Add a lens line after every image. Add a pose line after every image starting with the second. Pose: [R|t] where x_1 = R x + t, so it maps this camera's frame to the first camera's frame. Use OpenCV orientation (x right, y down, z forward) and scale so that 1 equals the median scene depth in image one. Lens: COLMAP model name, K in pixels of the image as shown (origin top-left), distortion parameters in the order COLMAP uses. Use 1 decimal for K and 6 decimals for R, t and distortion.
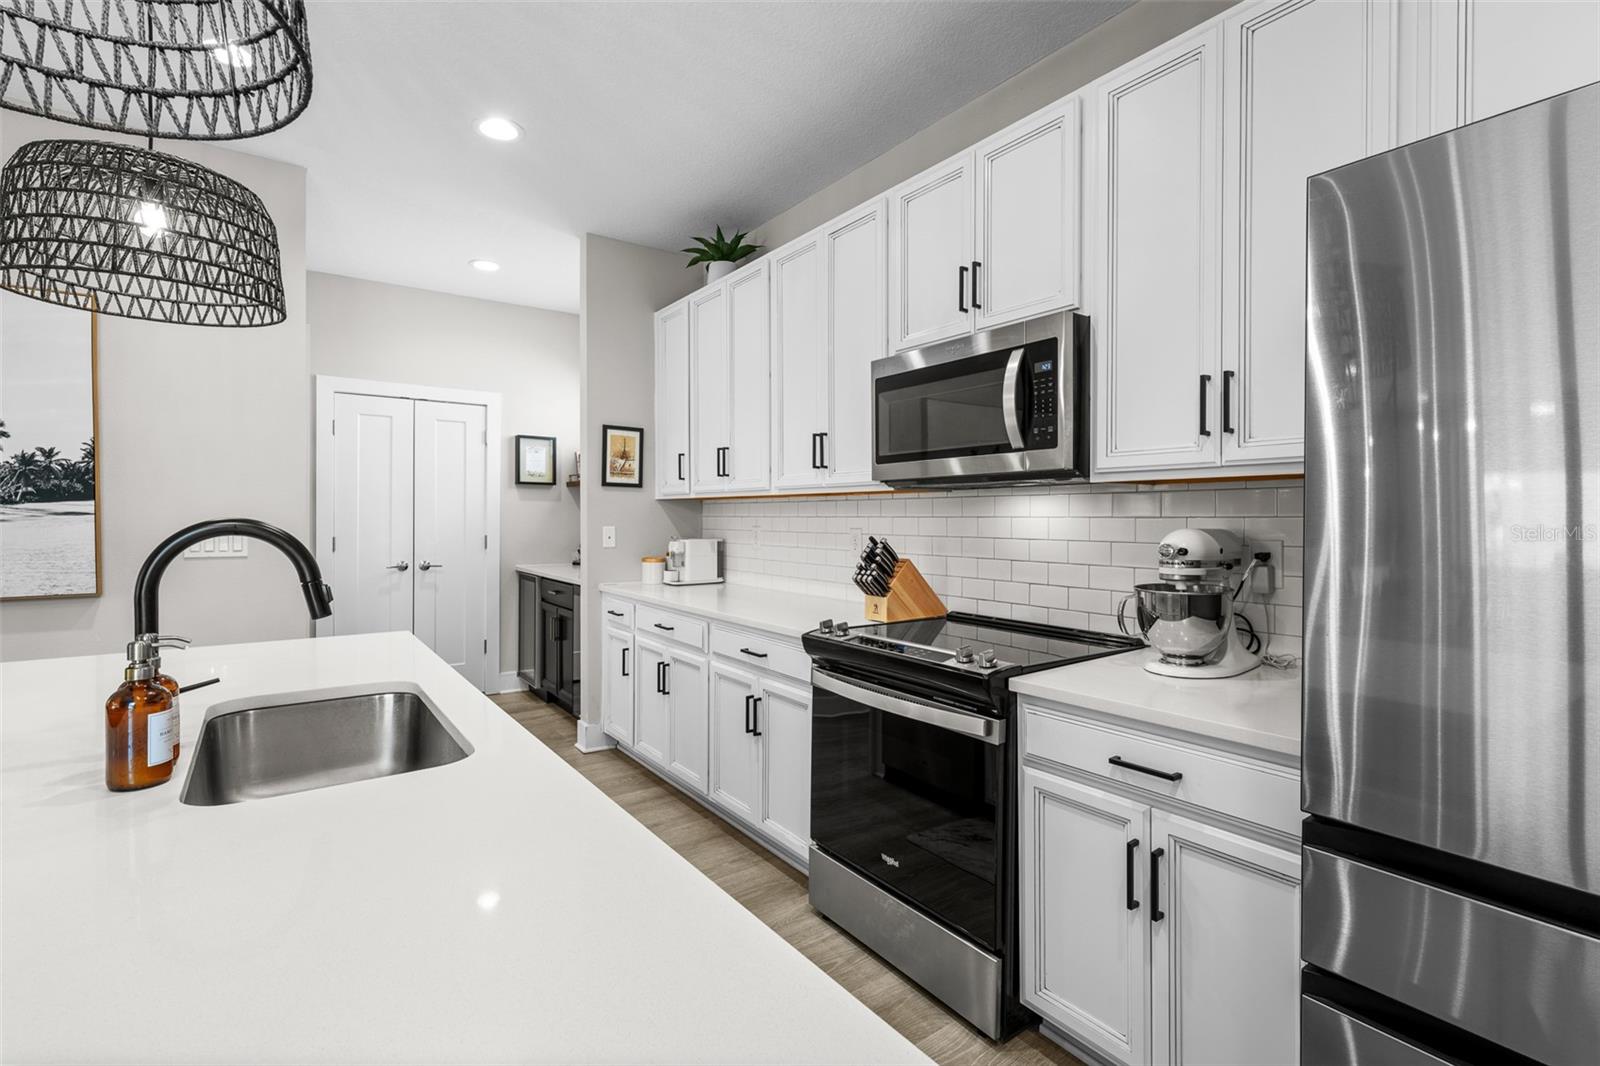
lens RADIAL K [[765.6, 0, 753.2], [0, 765.6, 516.1], [0, 0, 1]] dist [-0.000441, 0.000079]
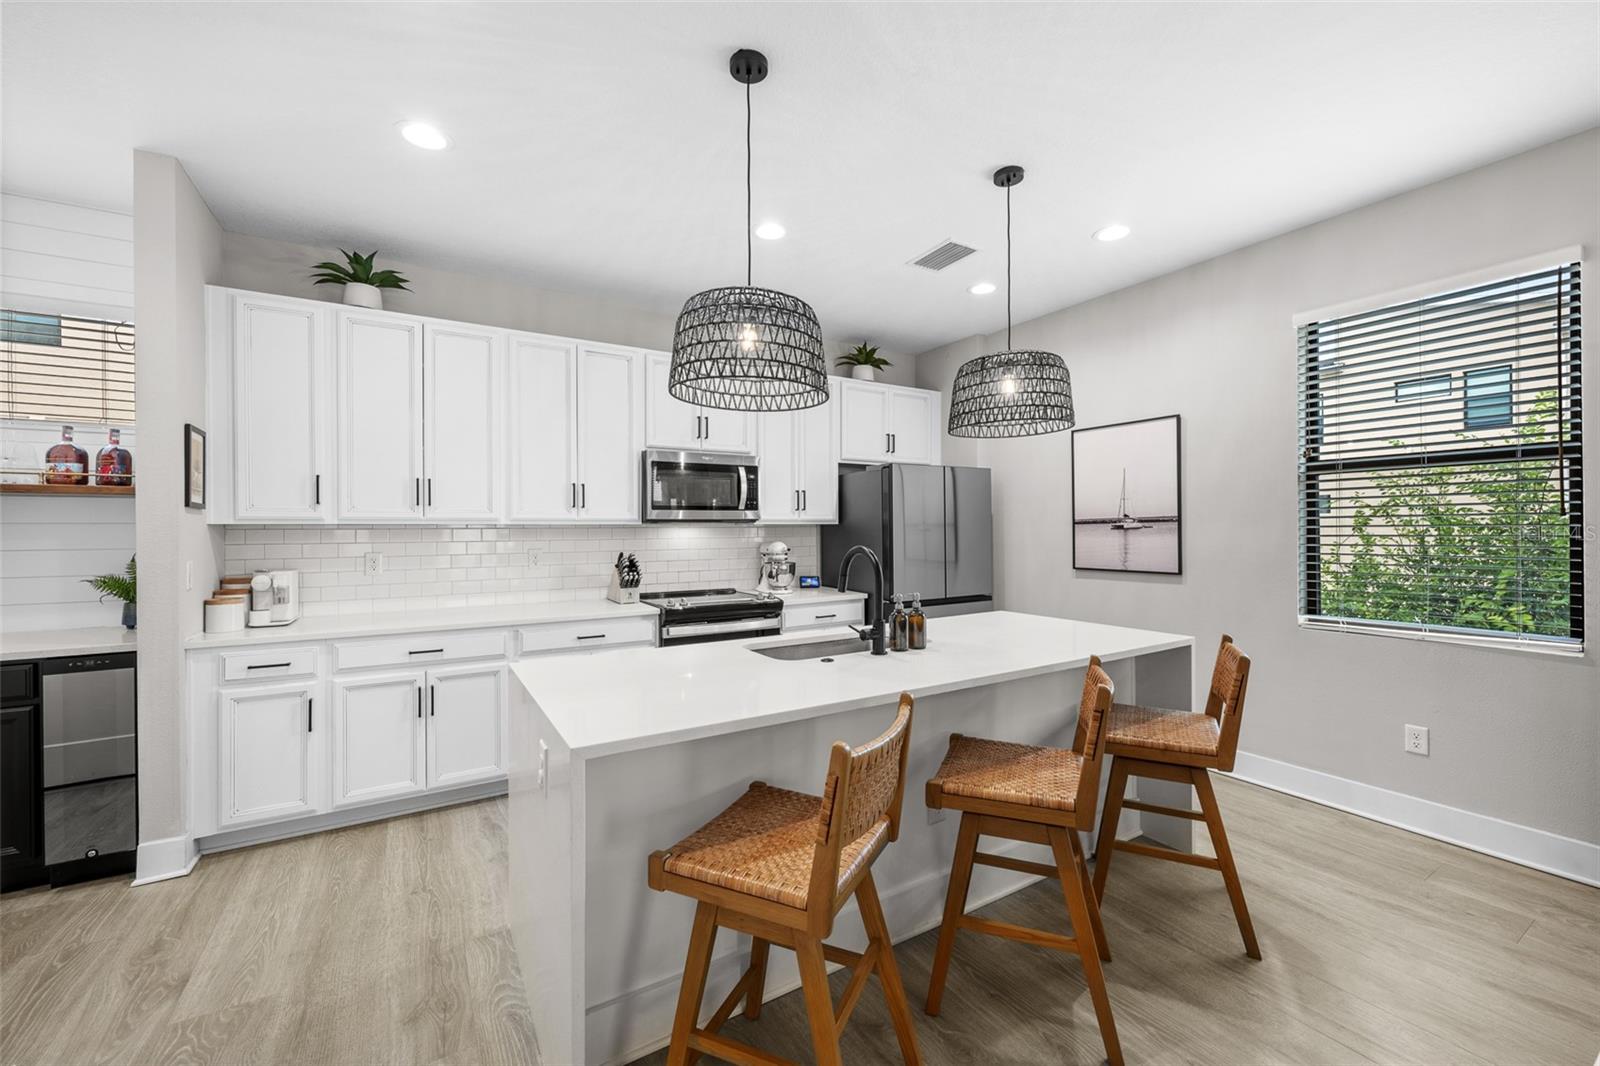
lens RADIAL K [[636.7, 0, 784.6], [0, 636.7, 530.7], [0, 0, 1]] dist [0.000801, 0.000118]
pose [[0.028675, -0.005300, 0.999575, -1.266393], [0.004681, 0.999976, 0.005168, -0.026723], [-0.999578, 0.004531, 0.028699, 0.653880]]
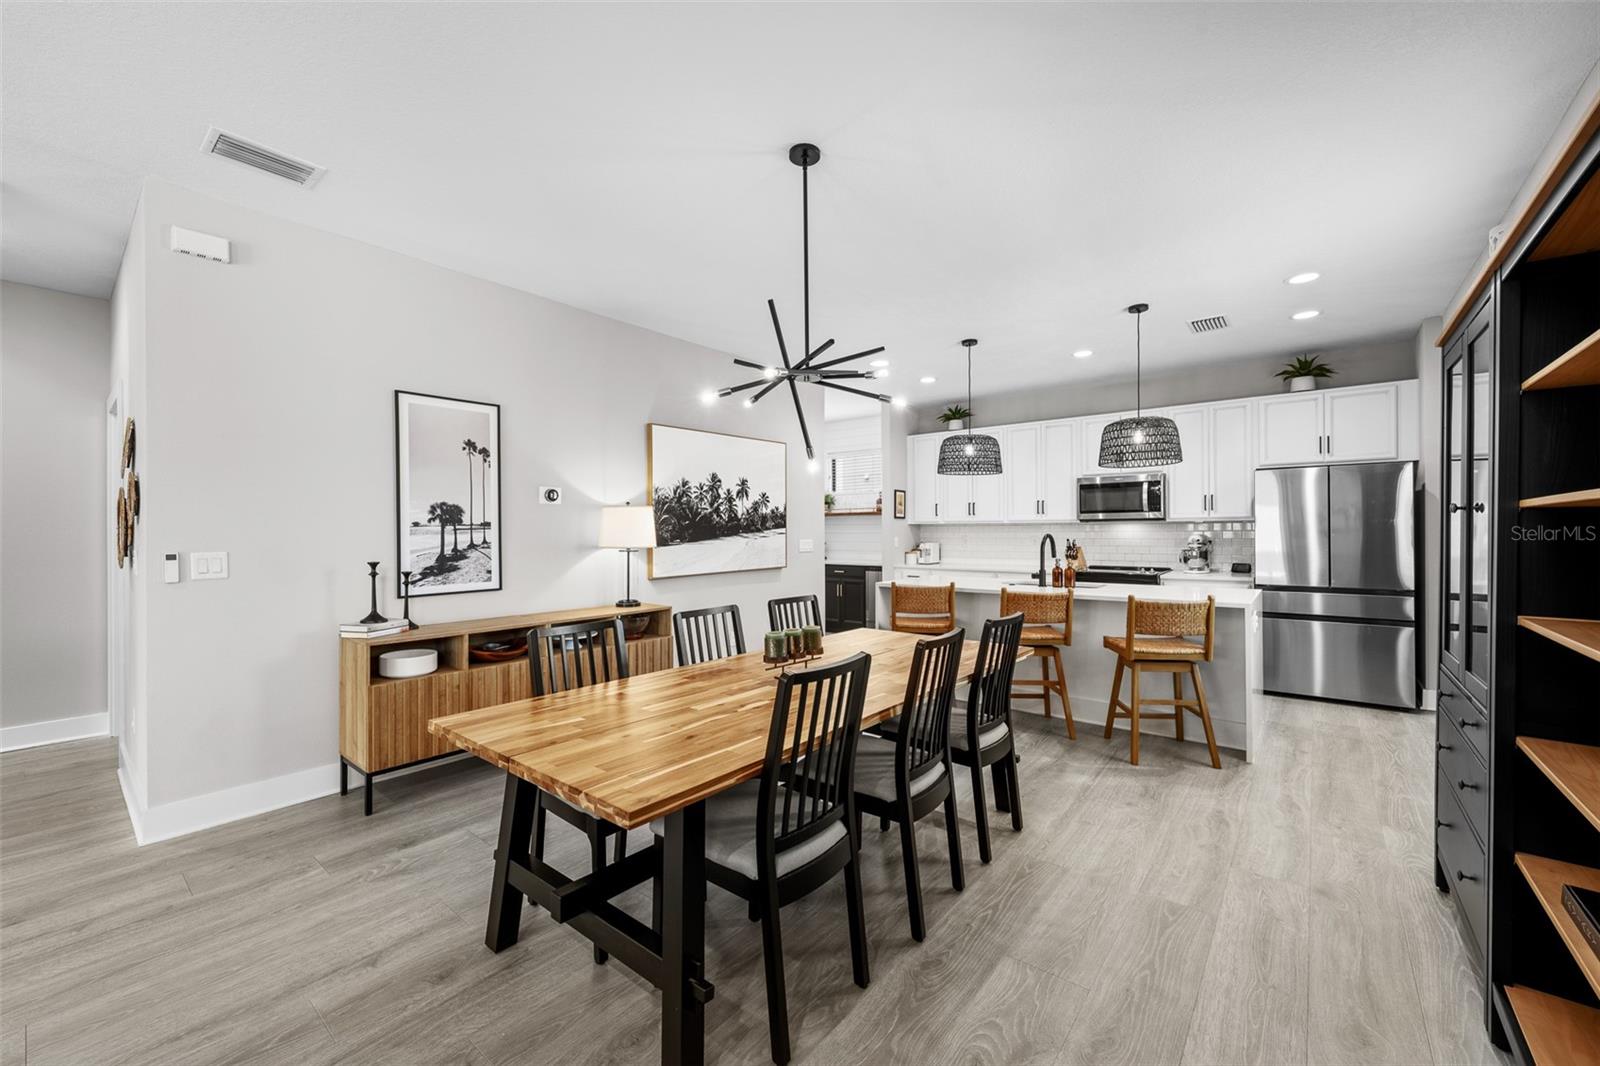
lens RADIAL K [[629.4, 0, 805.4], [0, 629.4, 532.4], [0, 0, 1]] dist [0.000995, 0.000178]
pose [[0.949100, -0.010099, 0.314812, -1.577520], [0.008832, 0.999946, 0.005451, -0.019253], [-0.314850, -0.002393, 0.949138, -0.940698]]
